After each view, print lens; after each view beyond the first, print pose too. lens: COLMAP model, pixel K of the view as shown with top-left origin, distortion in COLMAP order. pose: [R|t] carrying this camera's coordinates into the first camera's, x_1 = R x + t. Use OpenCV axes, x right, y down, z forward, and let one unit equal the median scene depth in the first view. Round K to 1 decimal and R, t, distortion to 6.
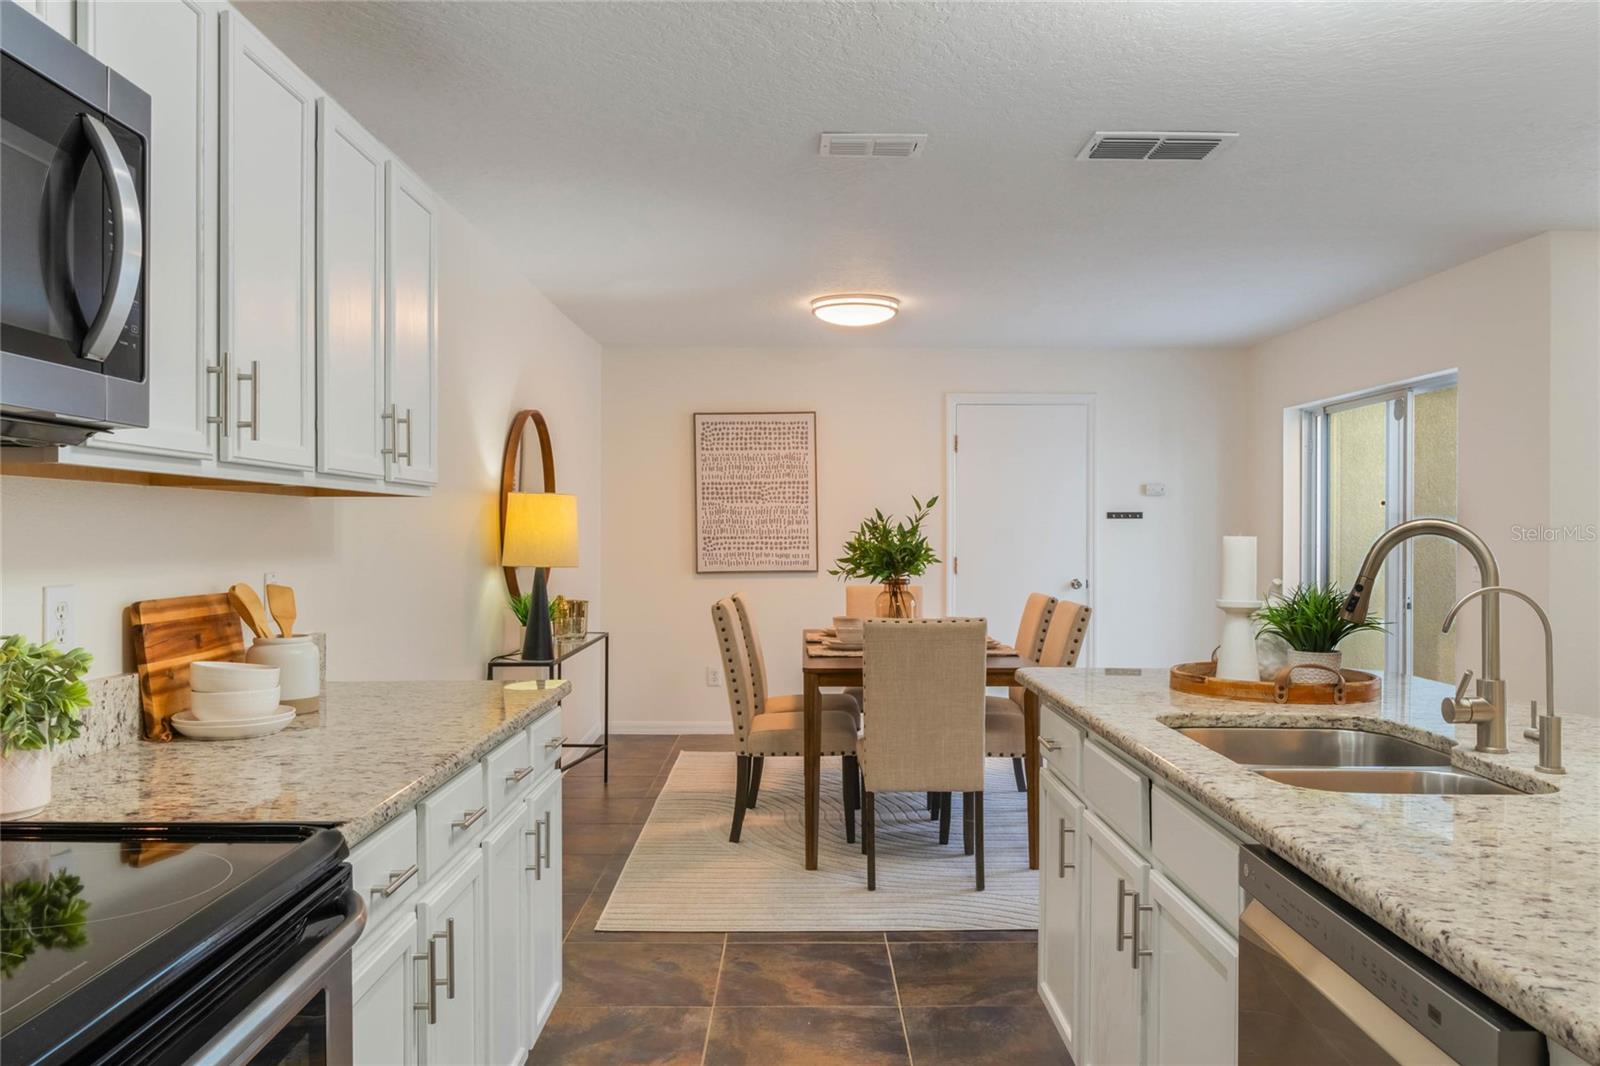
lens RADIAL K [[1186.2, 0, 812.7], [0, 1186.2, 536.6], [0, 0, 1]] dist [-0.013142, 0.006383]
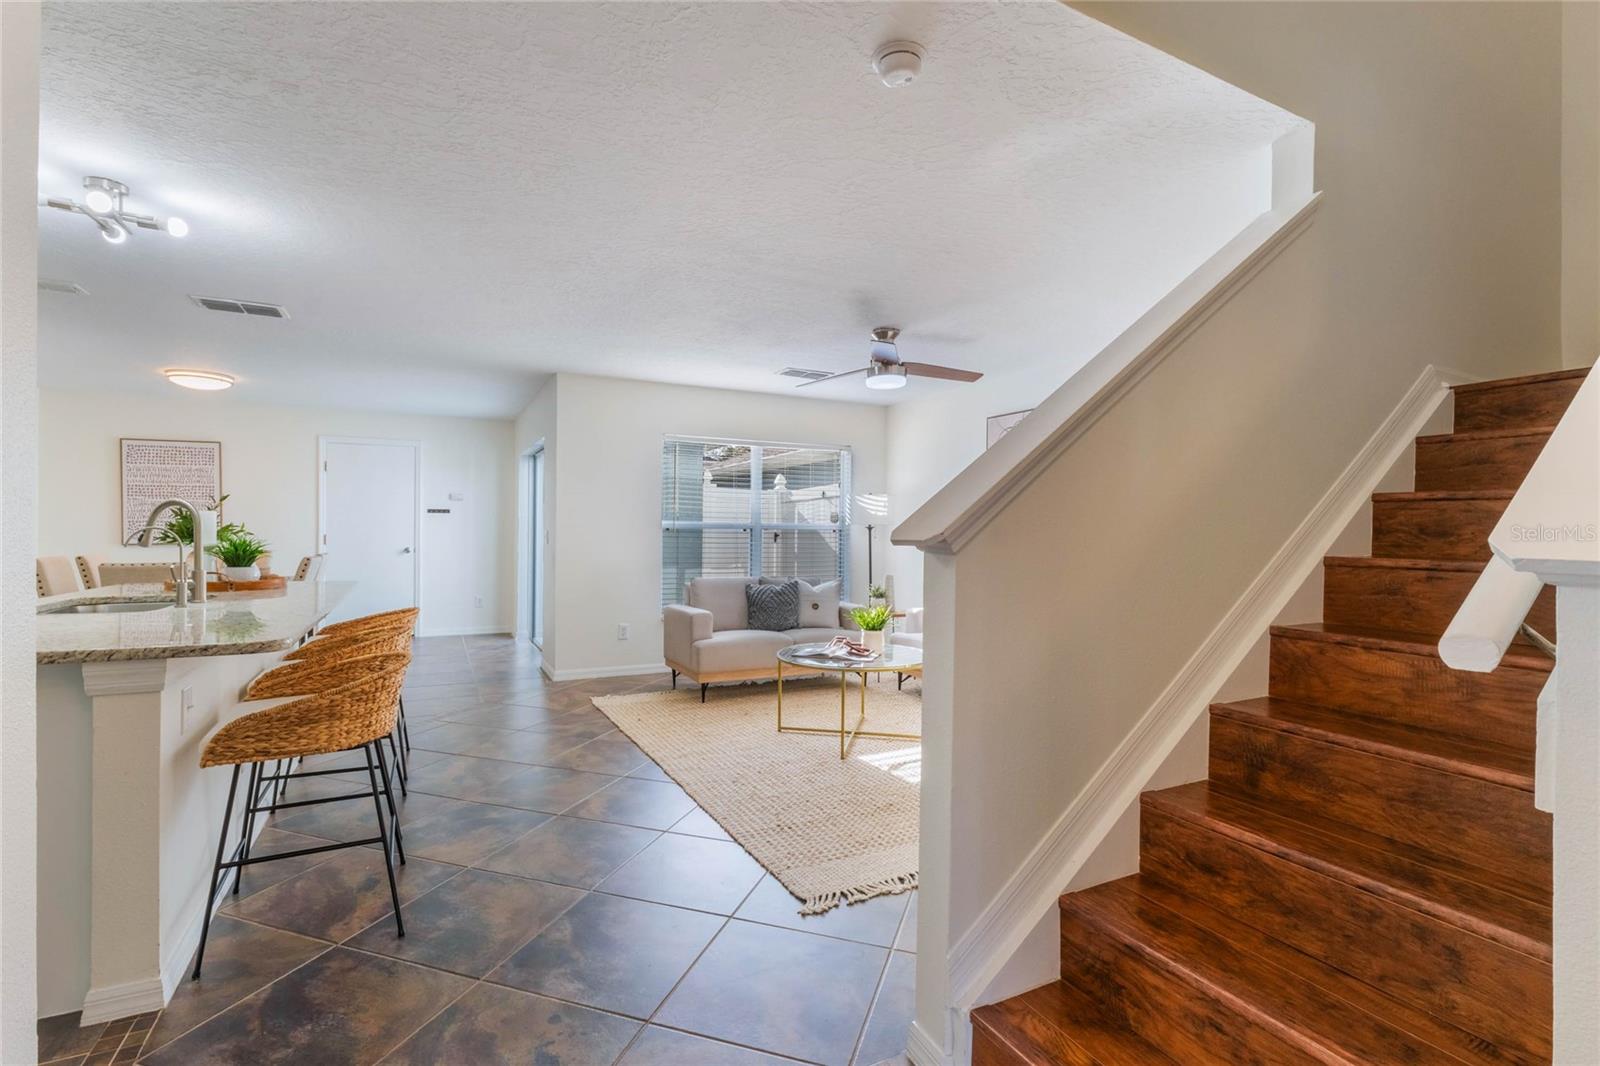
lens RADIAL K [[752.8, 0, 790.7], [0, 752.8, 512.7], [0, 0, 1]] dist [-0.003665, -0.002797]
pose [[0.900959, 0.014208, 0.433671, 0.360604], [-0.002819, 0.999634, -0.026895, 0.017790], [-0.433895, 0.023008, 0.900670, -0.308585]]
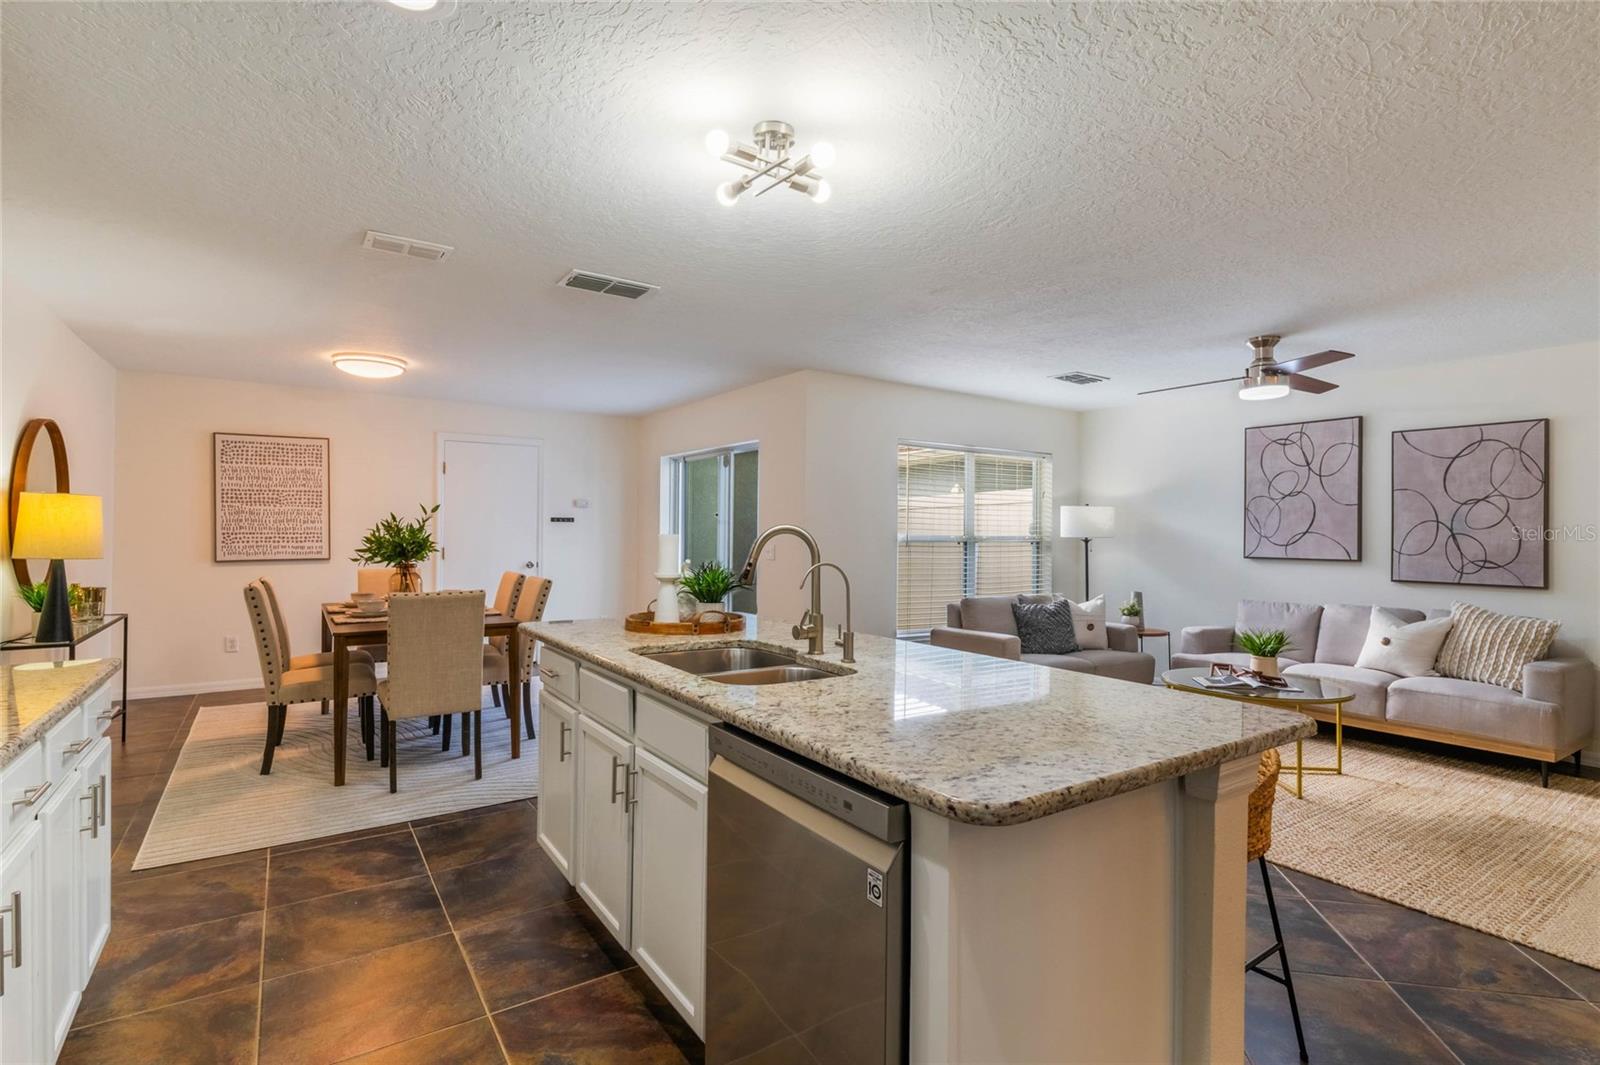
lens RADIAL K [[752.8, 0, 794.3], [0, 752.8, 530.5], [0, 0, 1]] dist [-0.003665, -0.002797]
pose [[0.835599, 0.005828, 0.549309, -0.033335], [-0.003788, 0.999981, -0.004846, -0.000581], [-0.549326, 0.001969, 0.835605, 0.020028]]
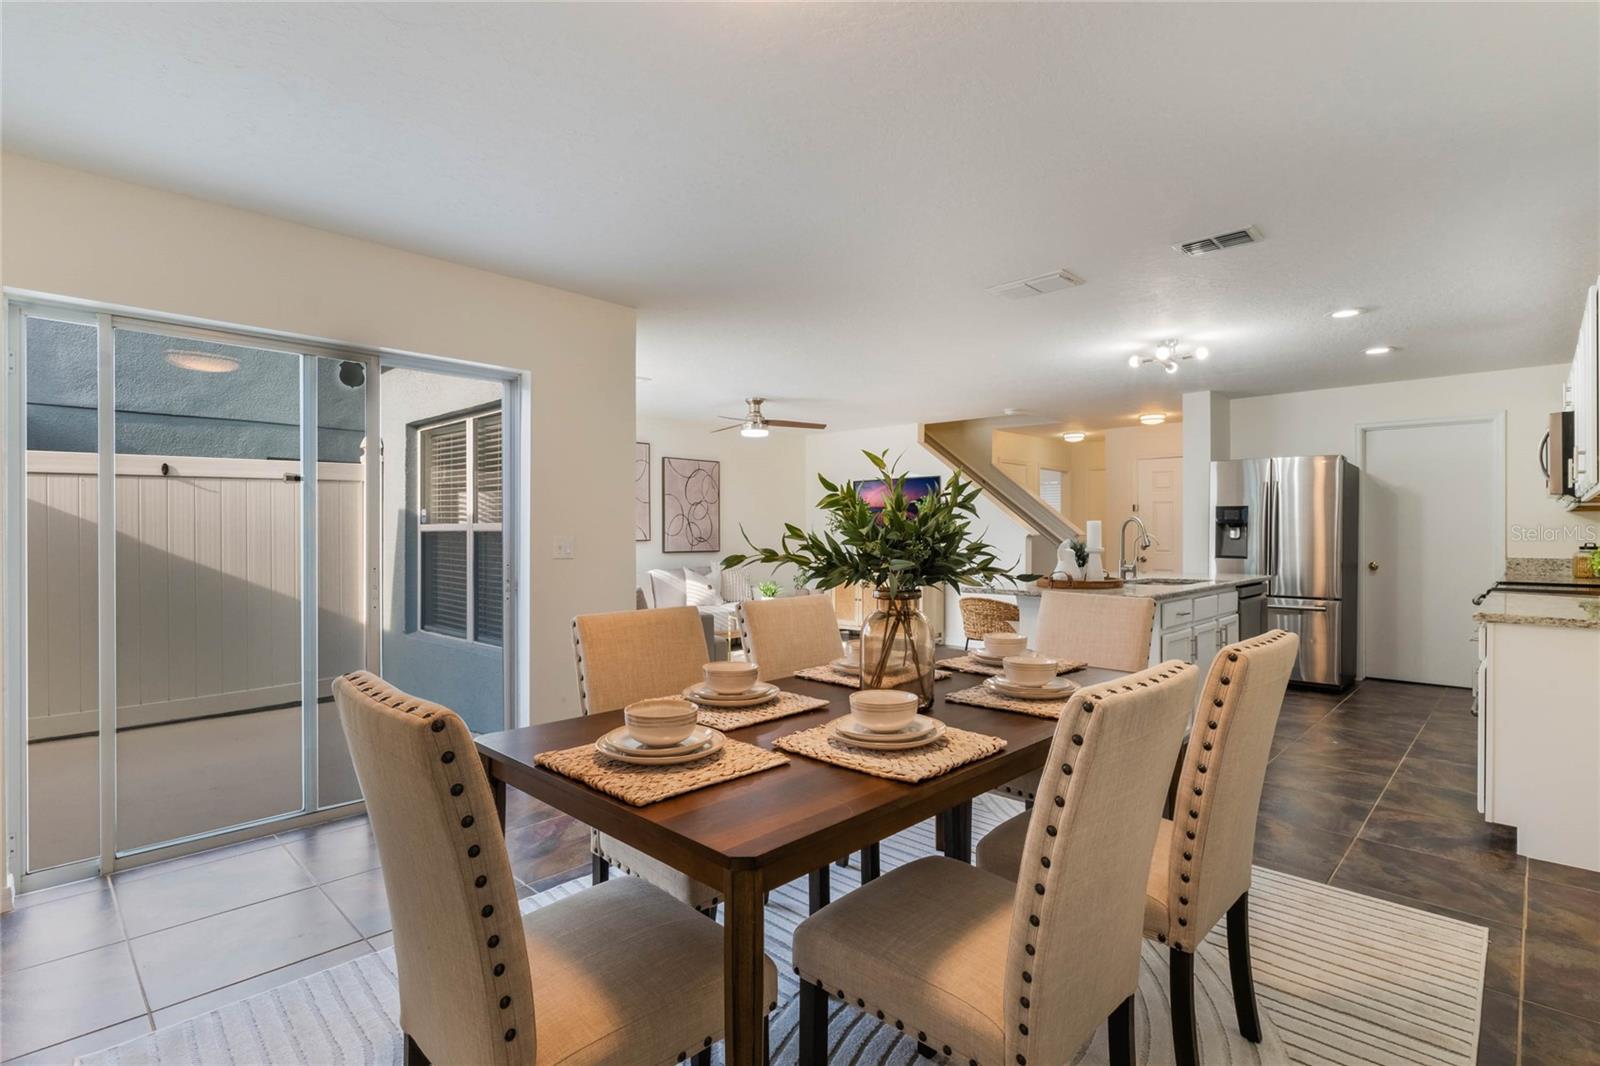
lens RADIAL K [[804.0, 0, 808.0], [0, 804.0, 516.6], [0, 0, 1]] dist [0.007475, -0.005931]
pose [[-0.735025, 0.010269, 0.677962, -0.163526], [0.001572, 0.999908, -0.013442, 0.006762], [-0.678038, -0.008814, -0.734974, 1.351080]]
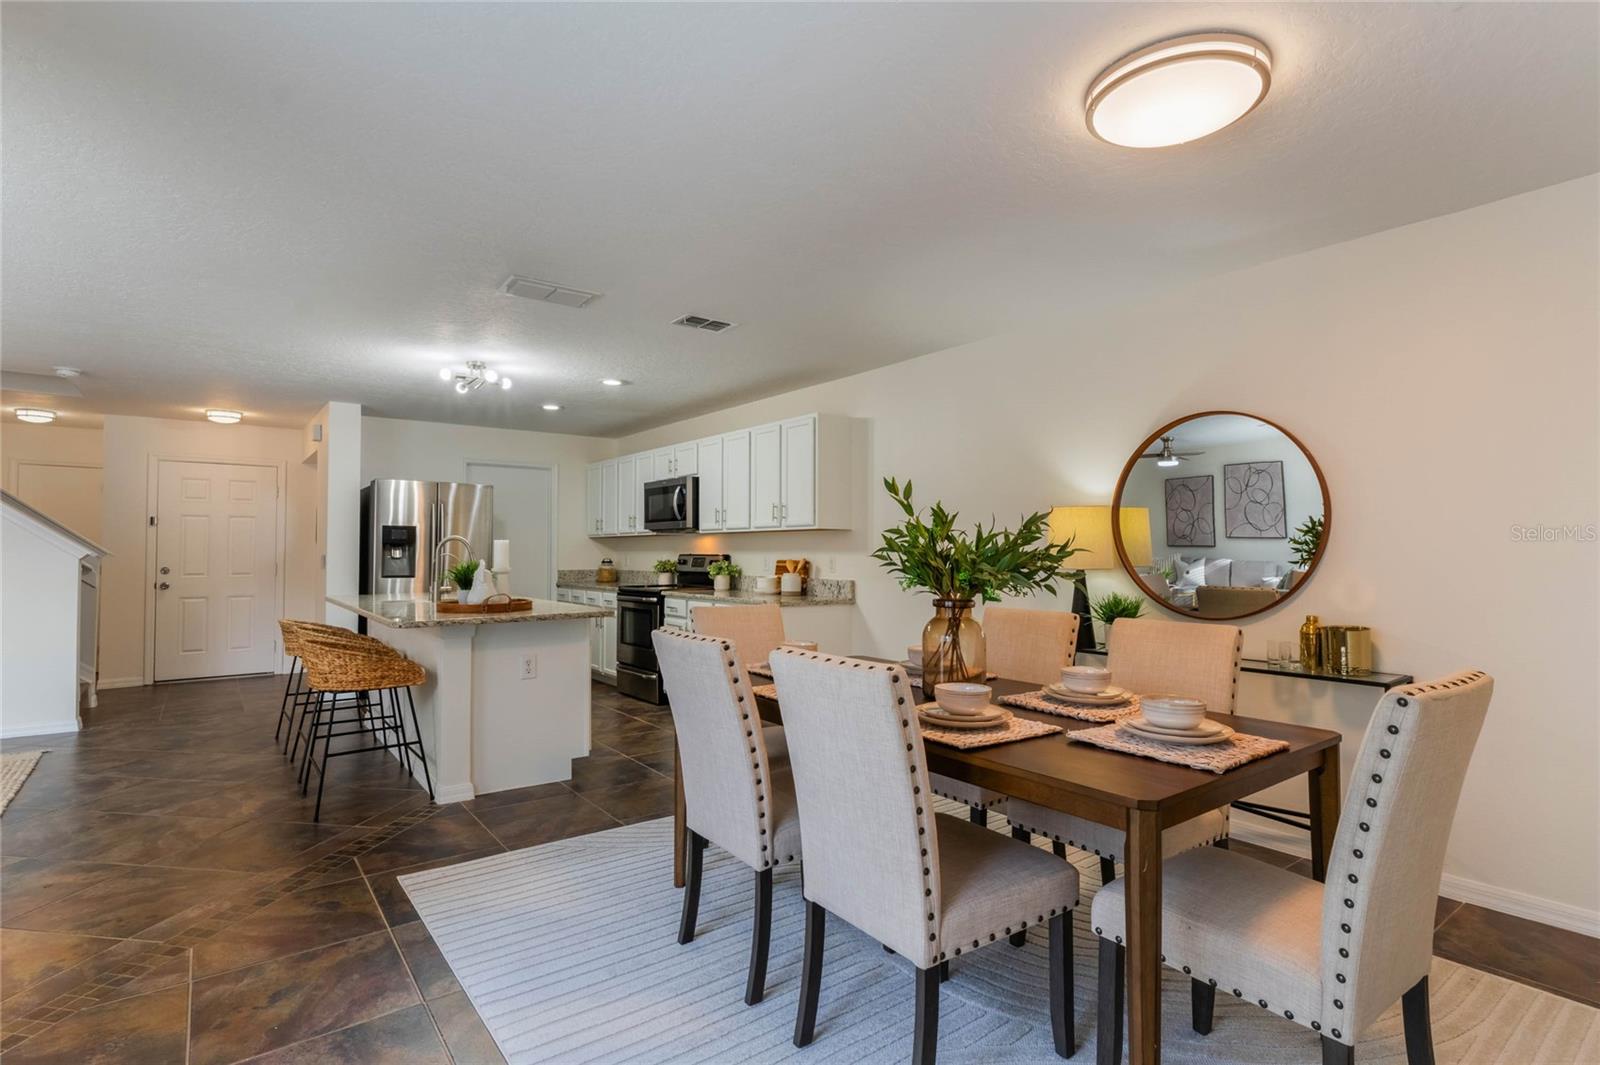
lens RADIAL K [[804.0, 0, 789.1], [0, 804.0, 527.8], [0, 0, 1]] dist [0.007475, -0.005931]
pose [[-0.811160, -0.018597, -0.584529, 0.425878], [-0.005325, 0.999688, -0.024416, 0.005537], [0.584800, -0.016693, -0.811006, 1.333769]]
